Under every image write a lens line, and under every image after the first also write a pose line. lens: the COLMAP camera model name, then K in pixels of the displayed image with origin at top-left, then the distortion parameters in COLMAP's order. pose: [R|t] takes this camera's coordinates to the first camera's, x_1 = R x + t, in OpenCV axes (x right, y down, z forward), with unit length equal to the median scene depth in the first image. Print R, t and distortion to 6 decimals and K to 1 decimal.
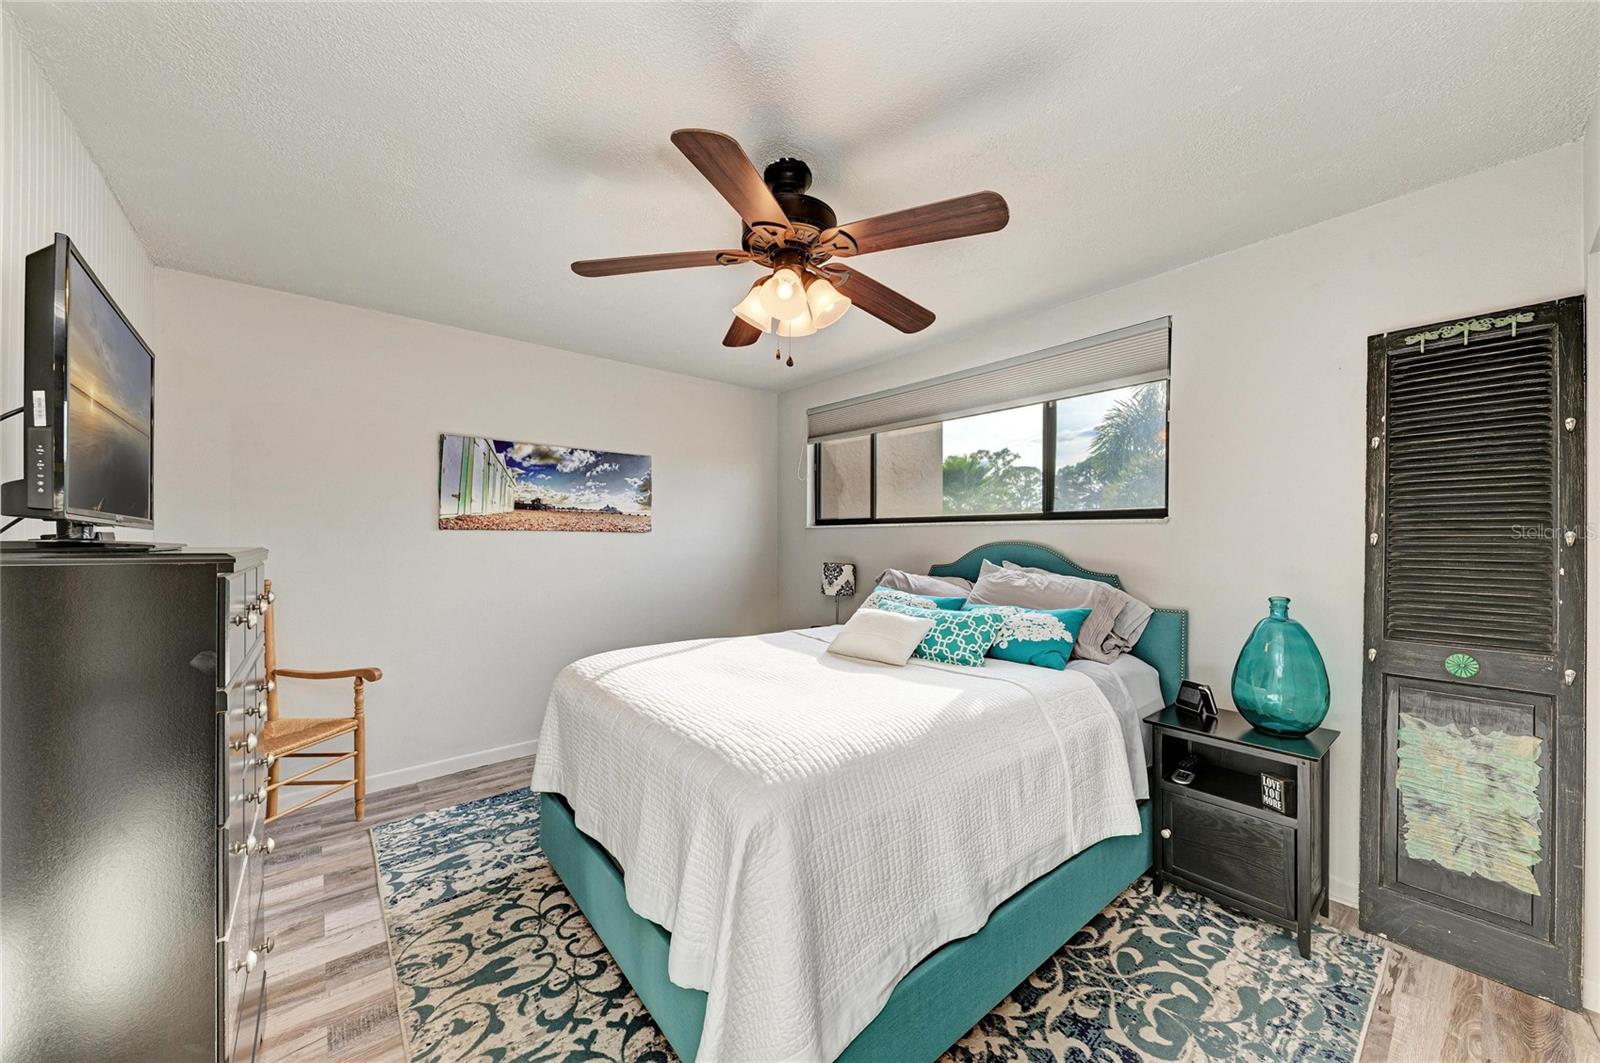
lens RADIAL K [[576.6, 0, 805.7], [0, 576.6, 539.7], [0, 0, 1]] dist [0.010759, -0.005160]
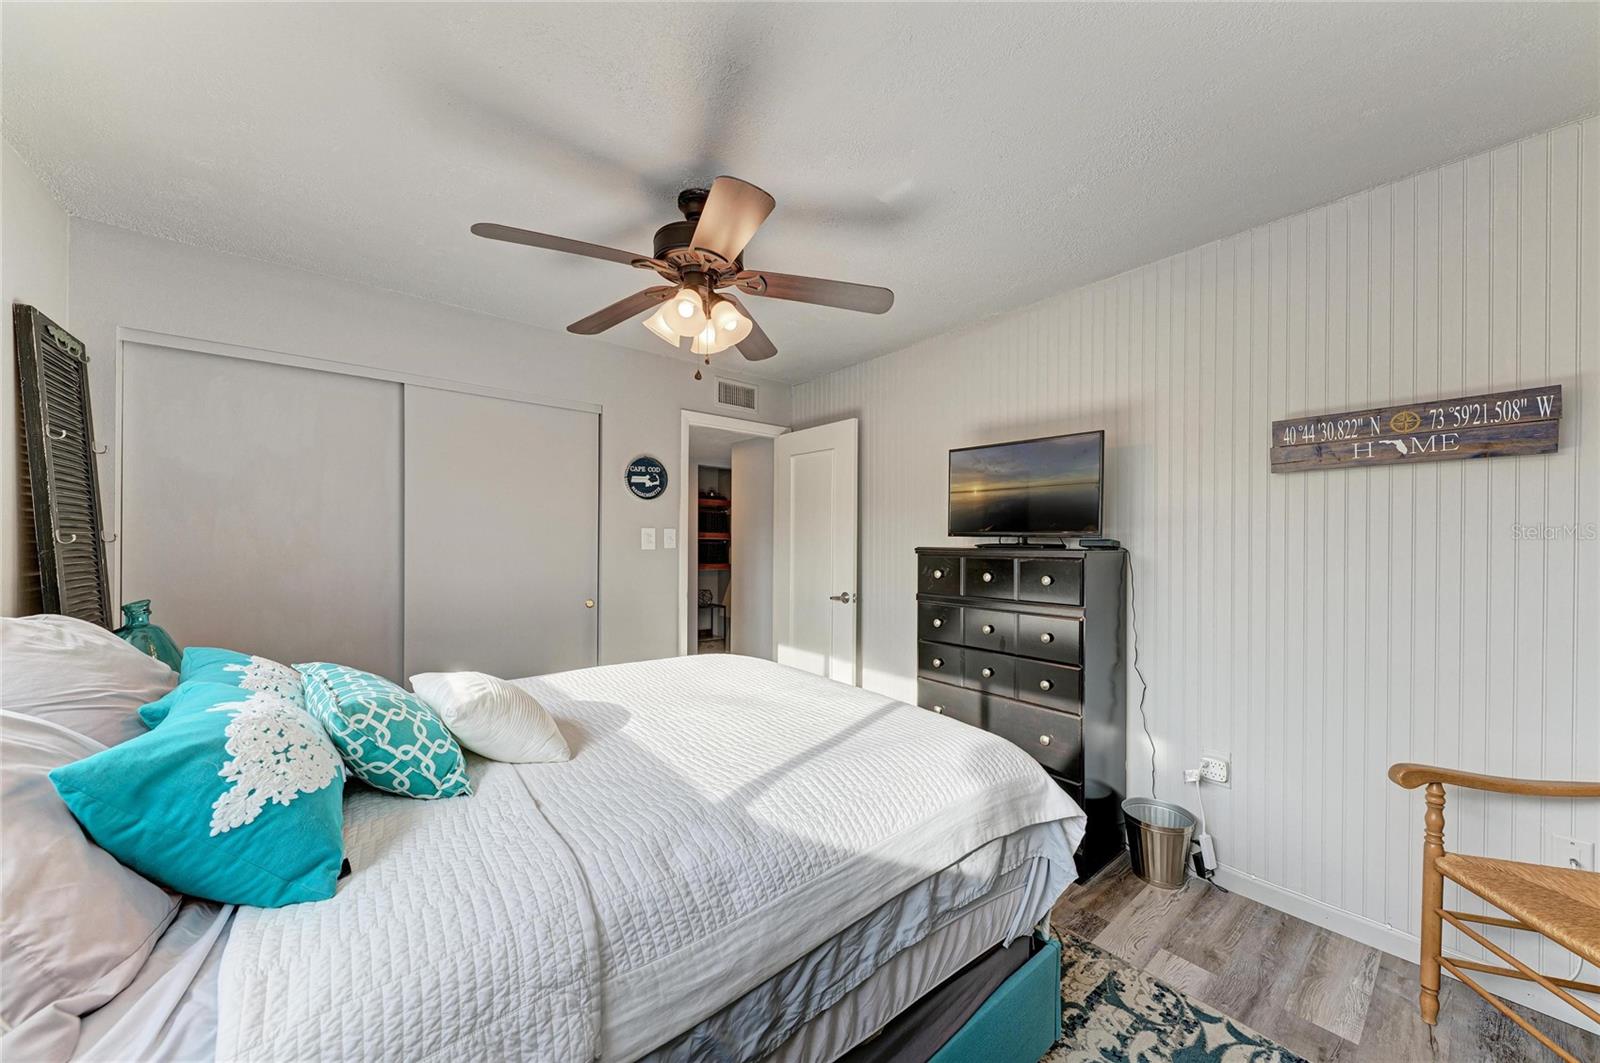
lens RADIAL K [[576.6, 0, 805.7], [0, 576.6, 539.7], [0, 0, 1]] dist [0.010759, -0.005160]
pose [[-0.999960, -0.003834, -0.008112, -0.190654], [-0.003862, 0.999987, 0.003419, -0.007647], [0.008098, 0.003450, -0.999961, 1.736038]]
